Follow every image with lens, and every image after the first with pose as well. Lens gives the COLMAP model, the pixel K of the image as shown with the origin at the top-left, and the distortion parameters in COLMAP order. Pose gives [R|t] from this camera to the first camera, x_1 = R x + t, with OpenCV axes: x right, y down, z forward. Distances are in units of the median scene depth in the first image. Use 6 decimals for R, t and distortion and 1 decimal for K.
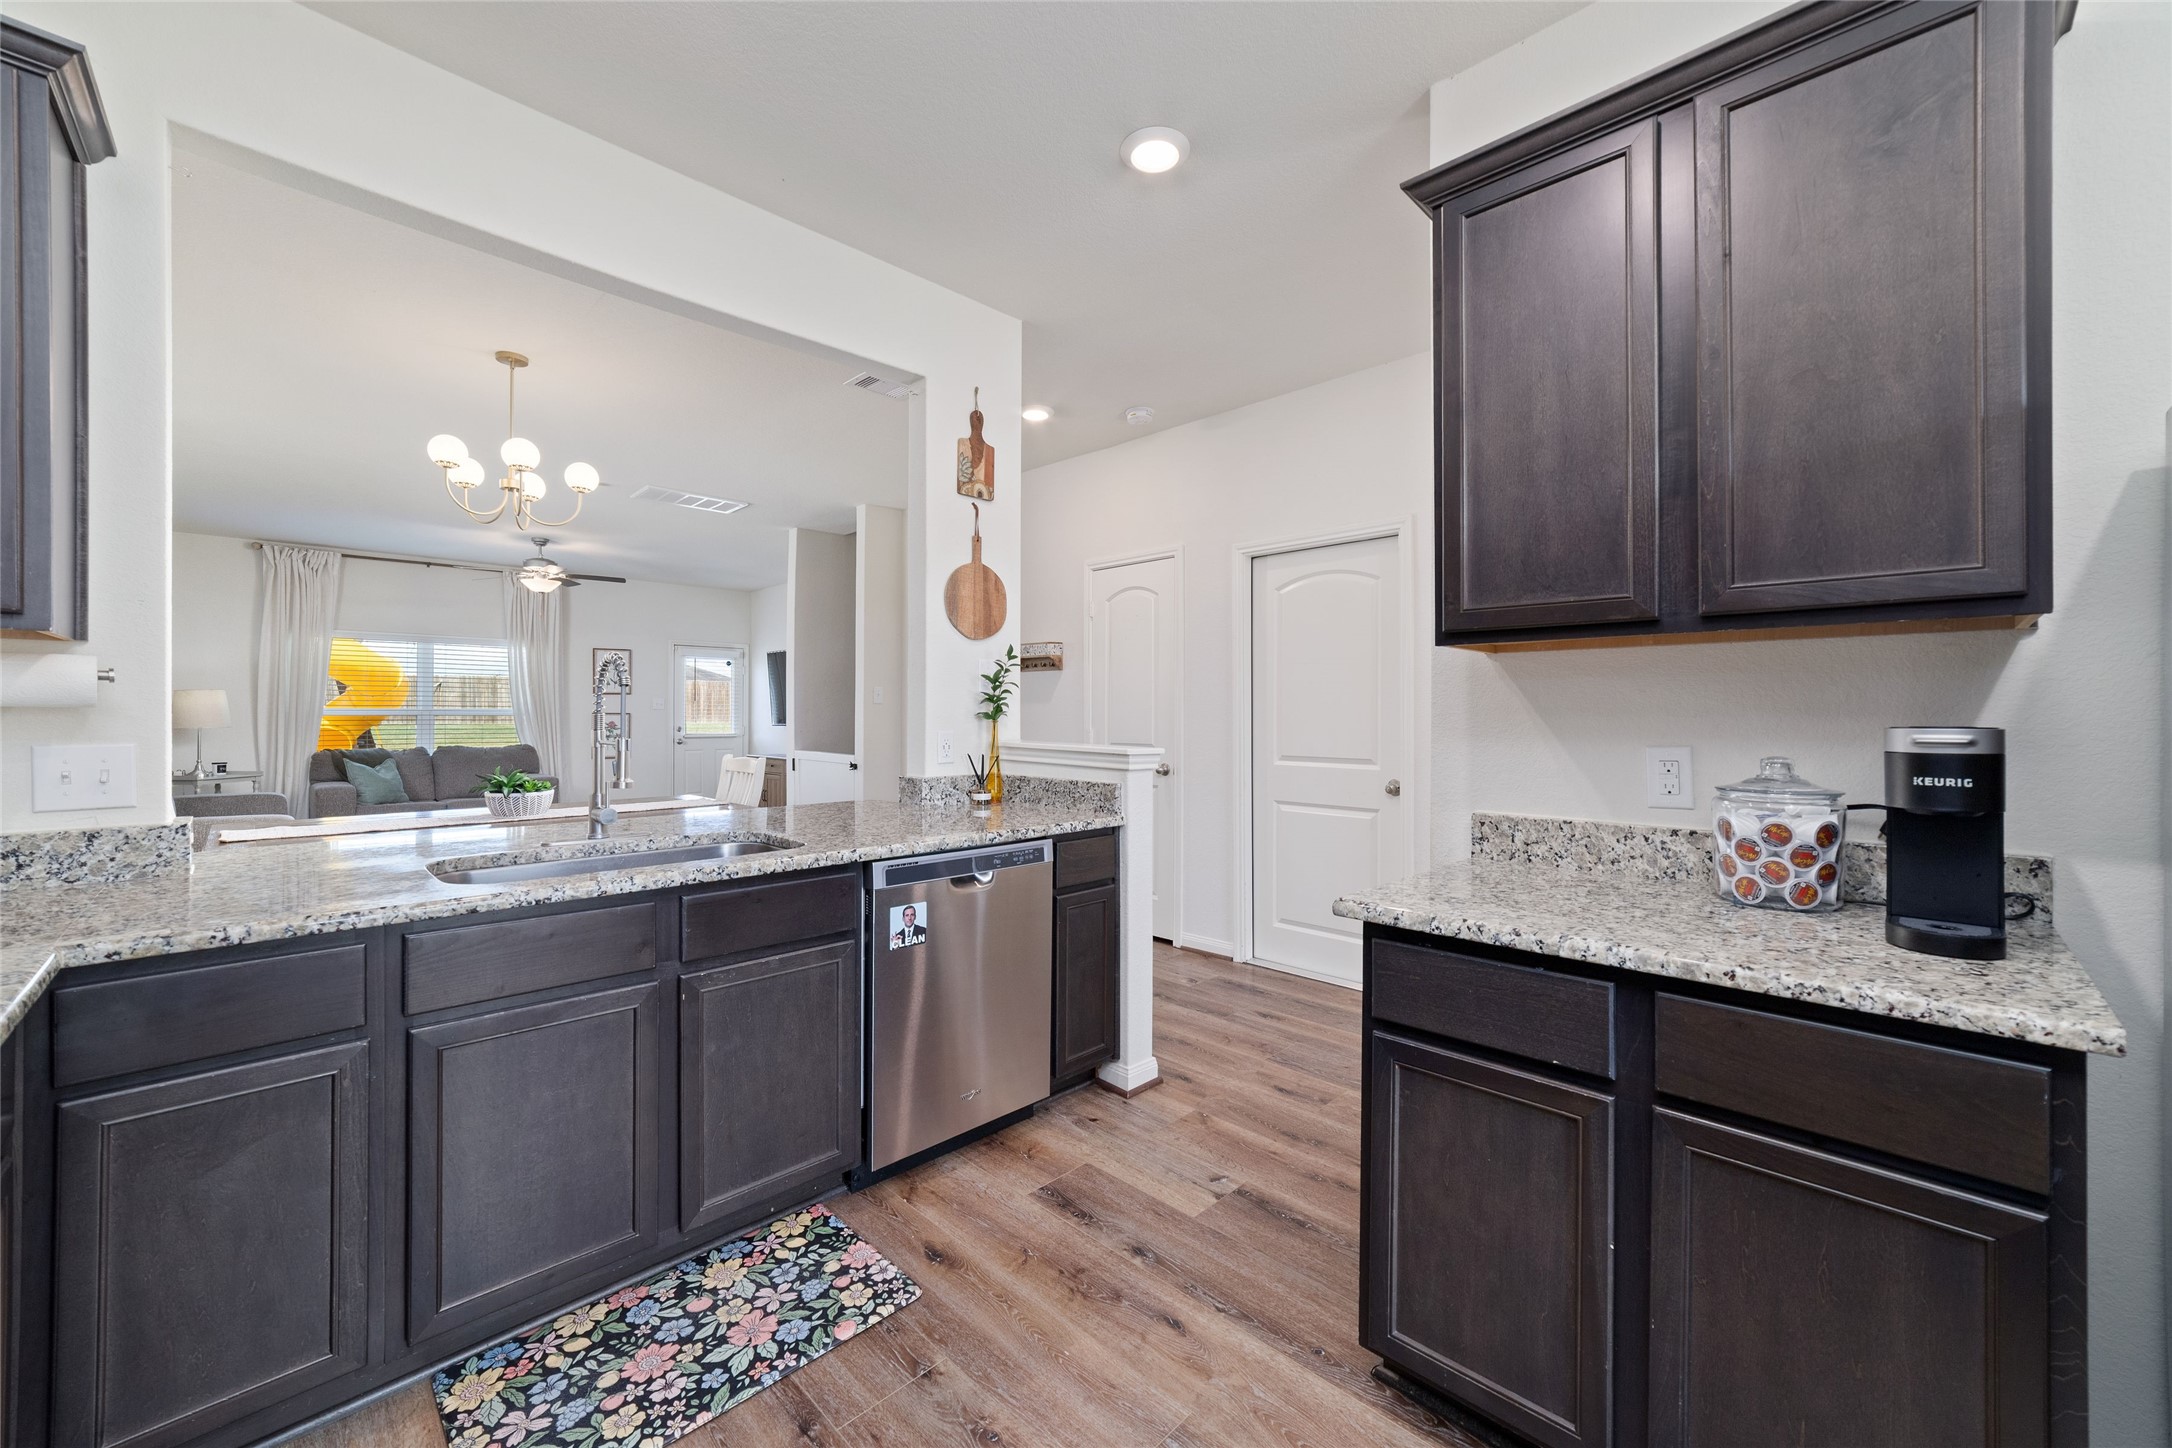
lens RADIAL K [[835.7, 0, 1093.3], [0, 835.7, 717.8], [0, 0, 1]] dist [-0.025705, 0.009454]
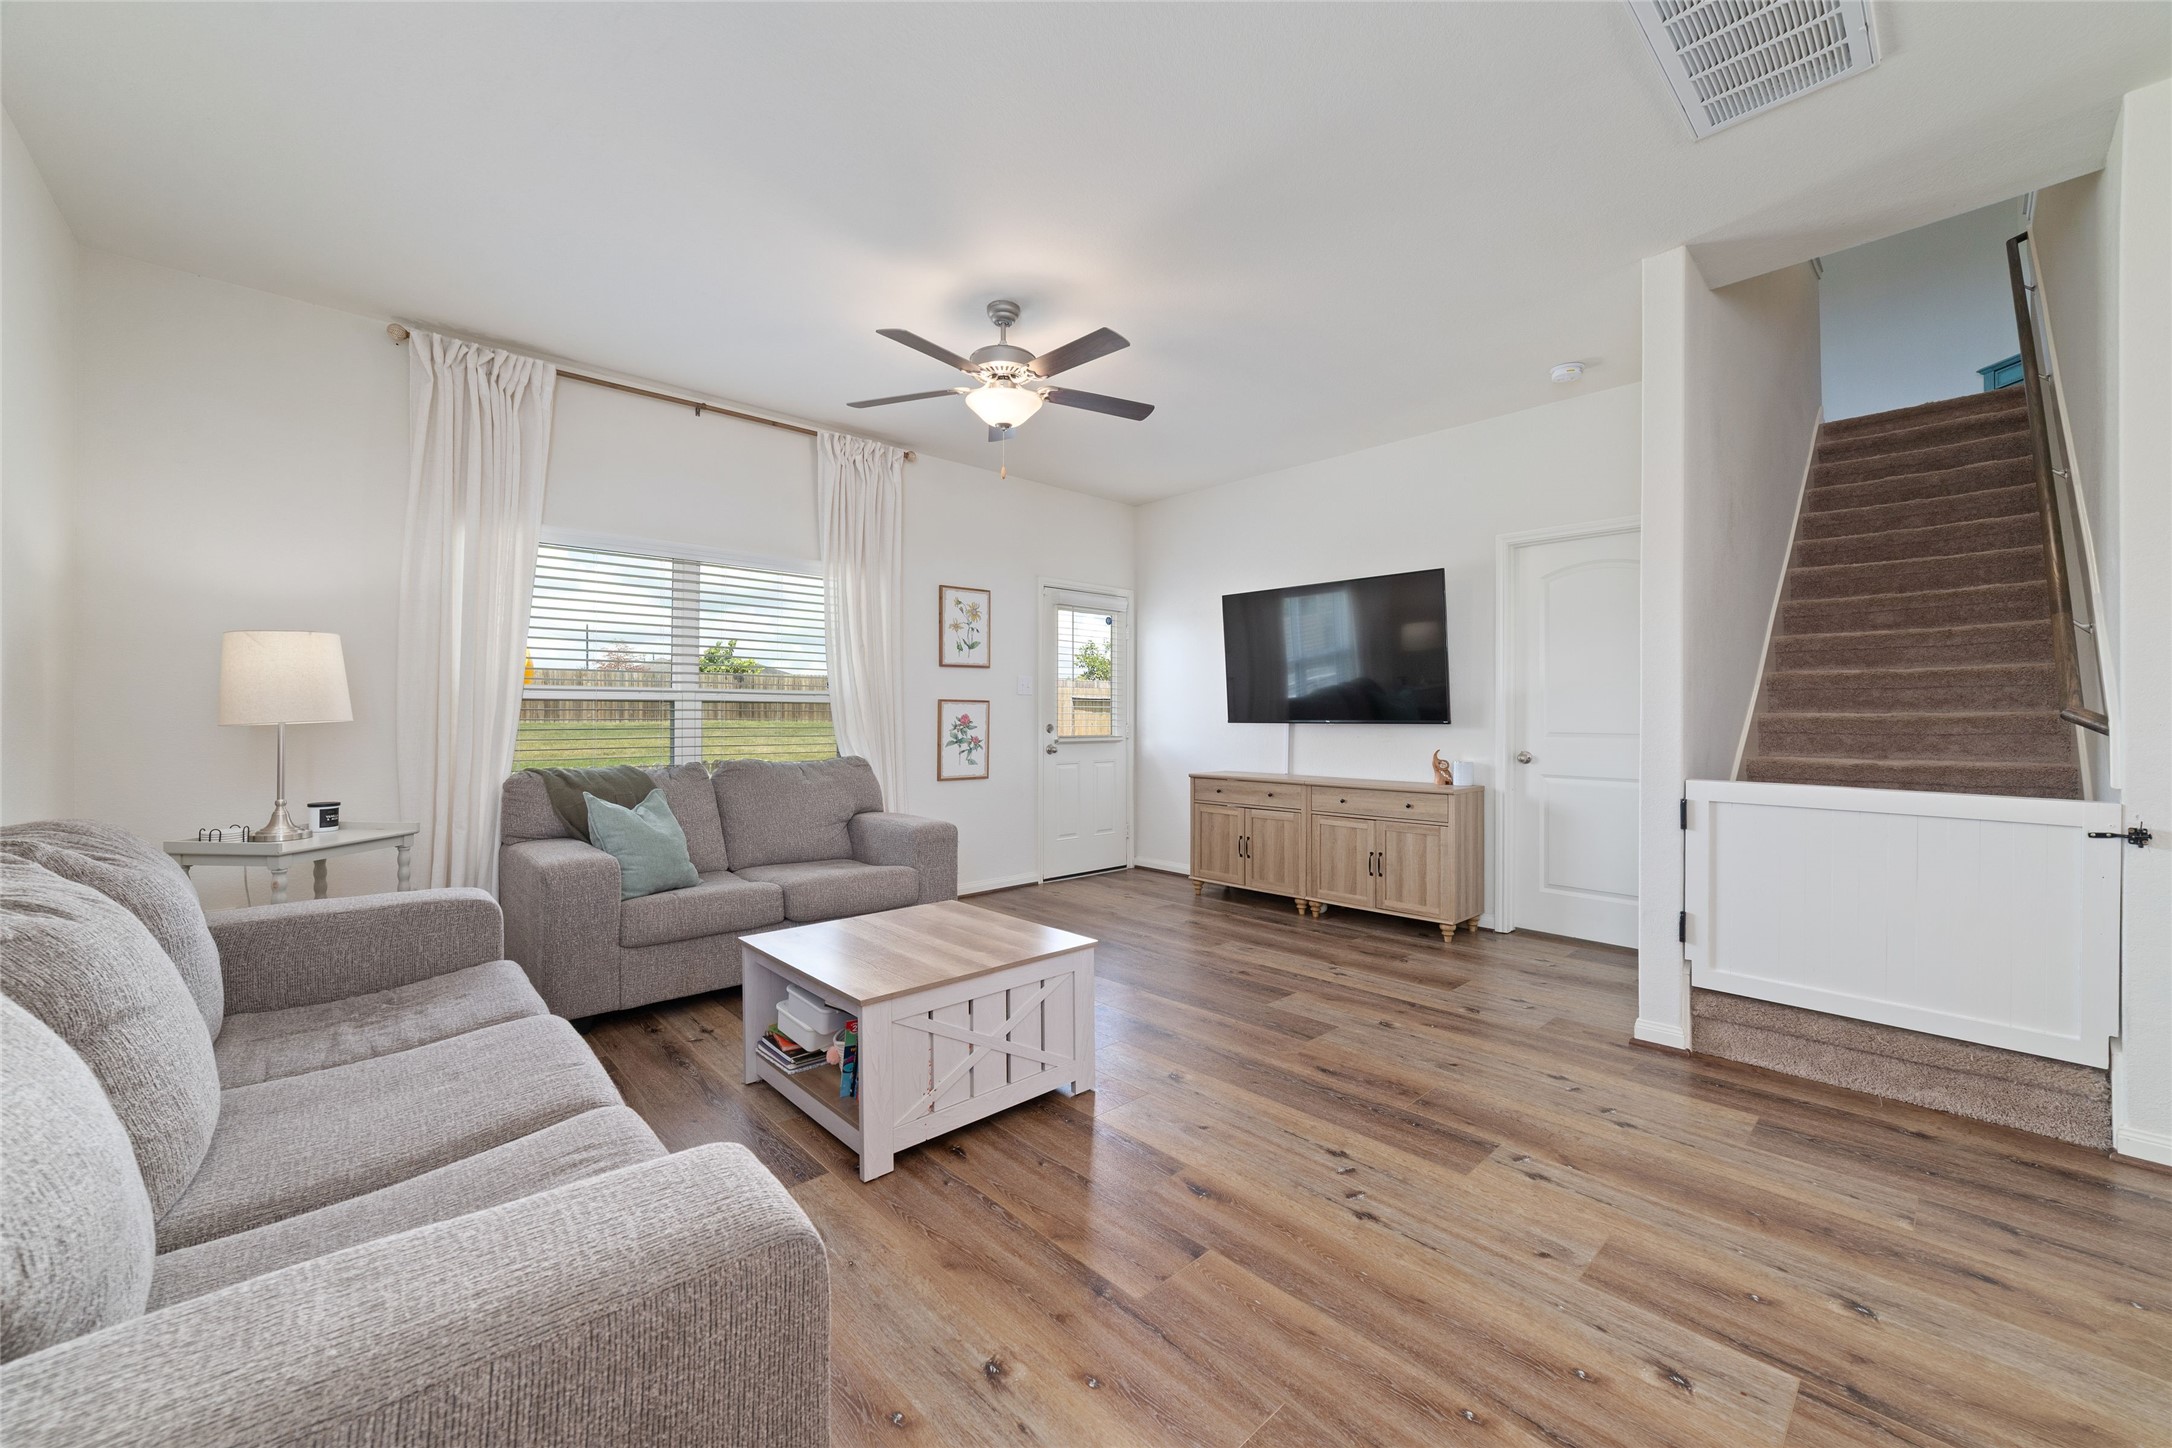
lens RADIAL K [[840.5, 0, 1086.2], [0, 840.5, 716.0], [0, 0, 1]] dist [-0.025908, 0.009057]
pose [[0.998990, 0.002493, -0.044856, -1.534860], [-0.002588, 0.999995, -0.002050, 0.019412], [0.044851, 0.002164, 0.998991, 1.388178]]
